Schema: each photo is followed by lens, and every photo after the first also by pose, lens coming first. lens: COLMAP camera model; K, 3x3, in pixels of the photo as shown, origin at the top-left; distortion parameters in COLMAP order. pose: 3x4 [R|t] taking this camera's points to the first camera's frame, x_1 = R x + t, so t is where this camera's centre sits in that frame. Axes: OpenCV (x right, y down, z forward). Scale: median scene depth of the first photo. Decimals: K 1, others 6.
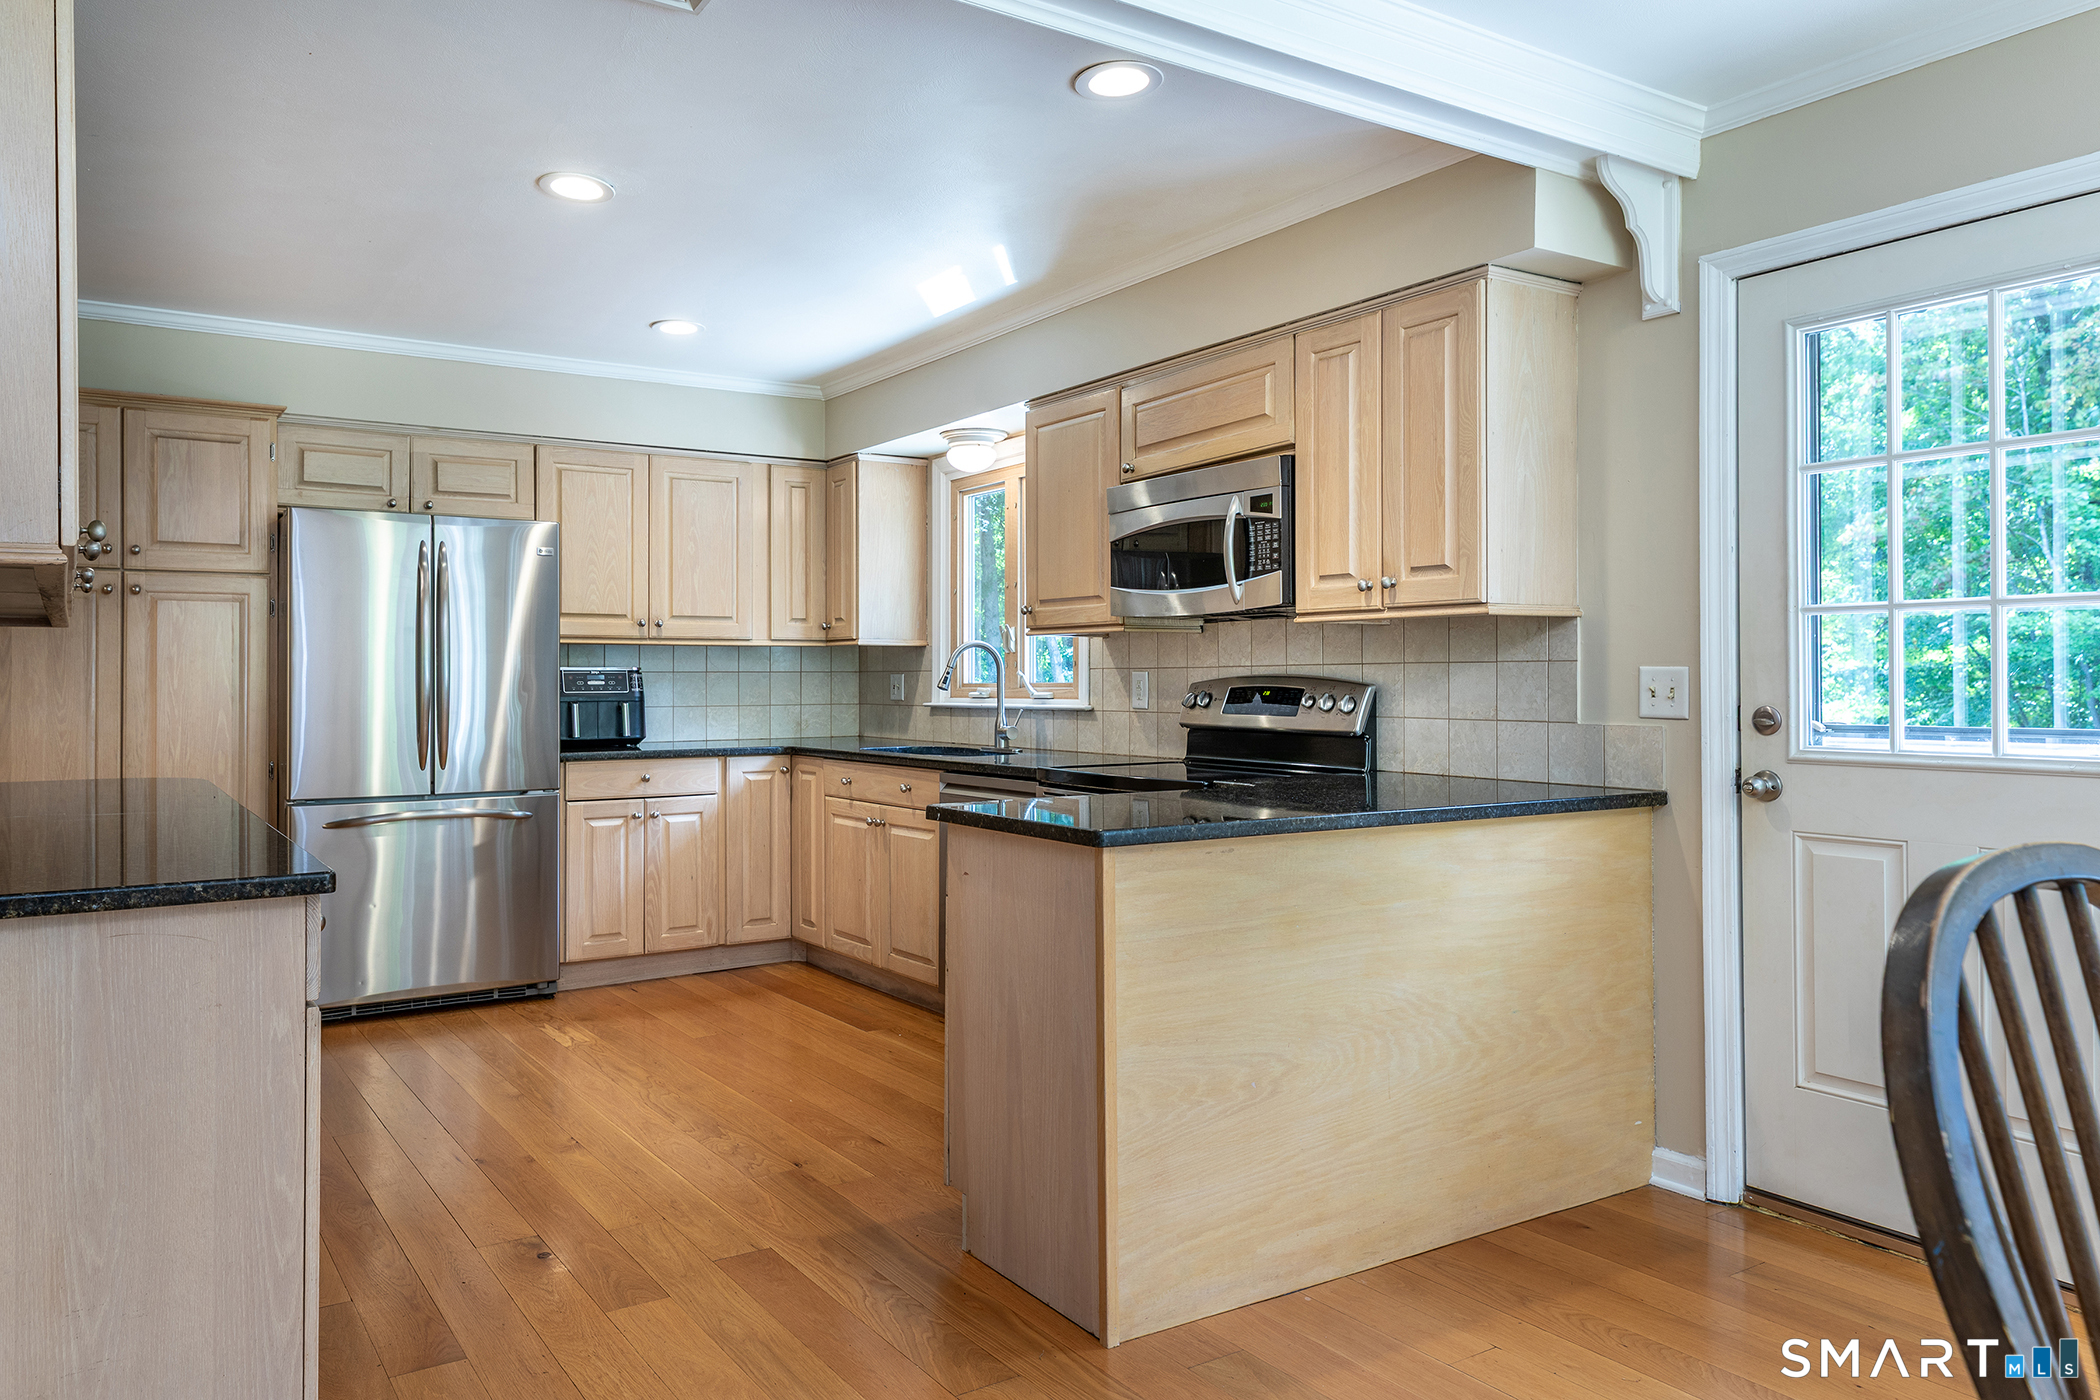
lens RADIAL K [[1479.5, 0, 1050.0], [0, 1479.5, 700.0], [0, 0, 1]] dist [0.039208, -0.002099]
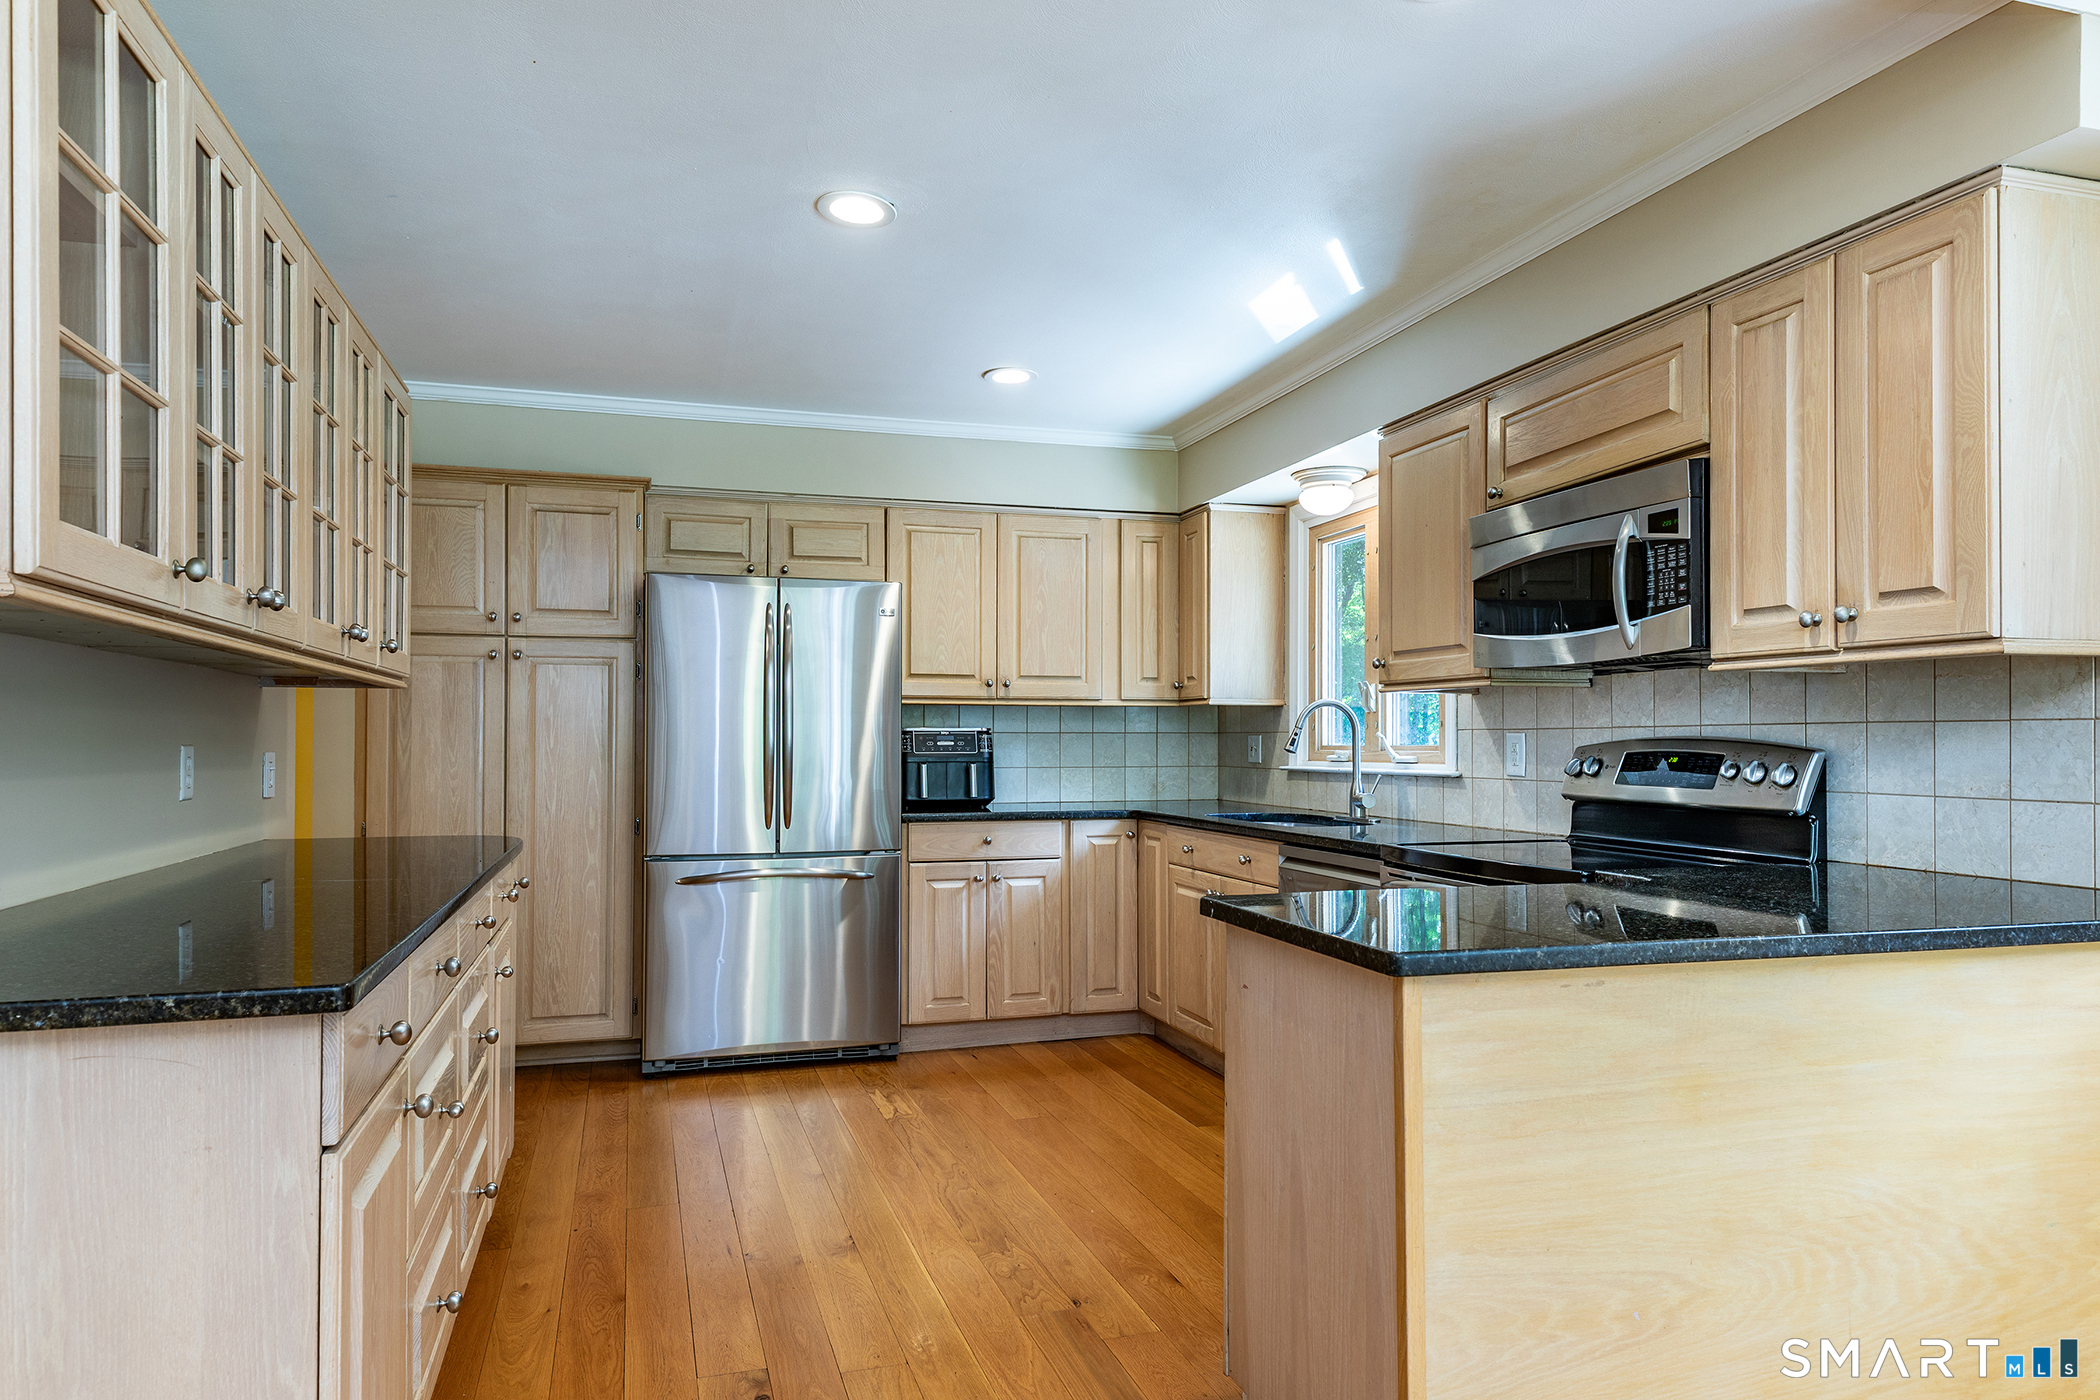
lens RADIAL K [[1376.0, 0, 1054.5], [0, 1376.0, 736.9], [0, 0, 1]] dist [0.044674, -0.034921]
pose [[0.958991, 0.002627, -0.283424, 0.034089], [-0.007323, 0.999853, -0.015510, -0.002694], [0.283341, 0.016949, 0.958869, 0.163781]]
